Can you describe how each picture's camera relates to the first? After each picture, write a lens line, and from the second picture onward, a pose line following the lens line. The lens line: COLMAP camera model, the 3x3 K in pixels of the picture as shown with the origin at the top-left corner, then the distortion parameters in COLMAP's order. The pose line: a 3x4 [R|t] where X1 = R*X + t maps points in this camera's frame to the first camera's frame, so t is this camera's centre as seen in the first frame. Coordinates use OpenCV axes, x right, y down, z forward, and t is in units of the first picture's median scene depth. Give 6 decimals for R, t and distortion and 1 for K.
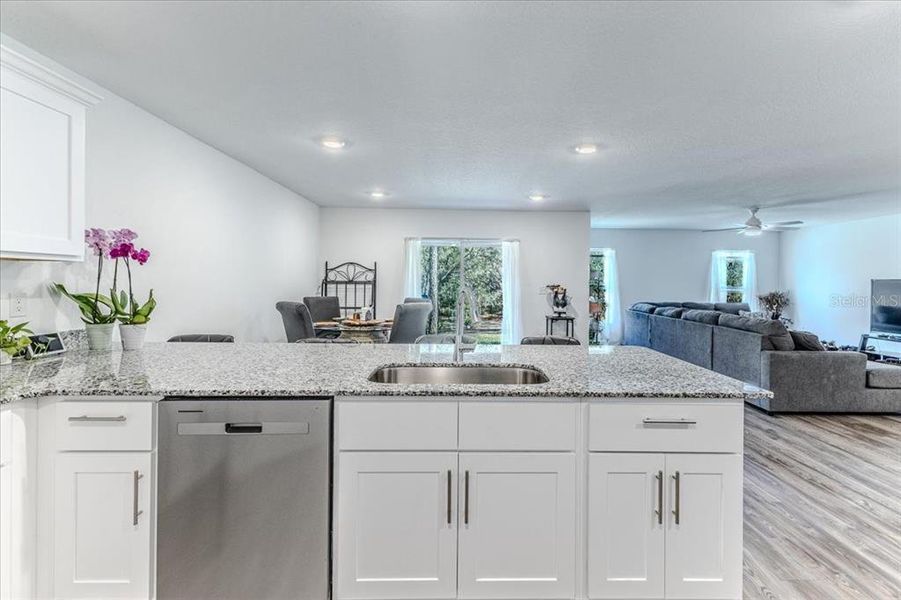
lens RADIAL K [[391.2, 0, 462.5], [0, 391.2, 287.1], [0, 0, 1]] dist [0.011519, -0.002070]
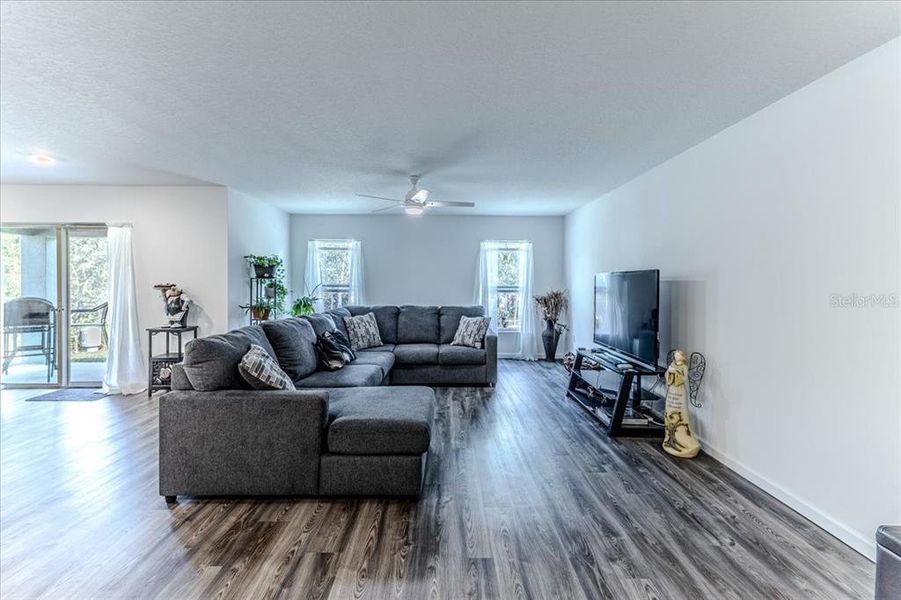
lens RADIAL K [[391.2, 0, 449.0], [0, 391.2, 286.9], [0, 0, 1]] dist [0.011519, -0.002070]
pose [[0.999784, -0.005913, -0.019903, 0.894623], [0.005873, 0.999981, -0.002061, 0.004492], [0.019914, 0.001943, 0.999800, 0.296899]]
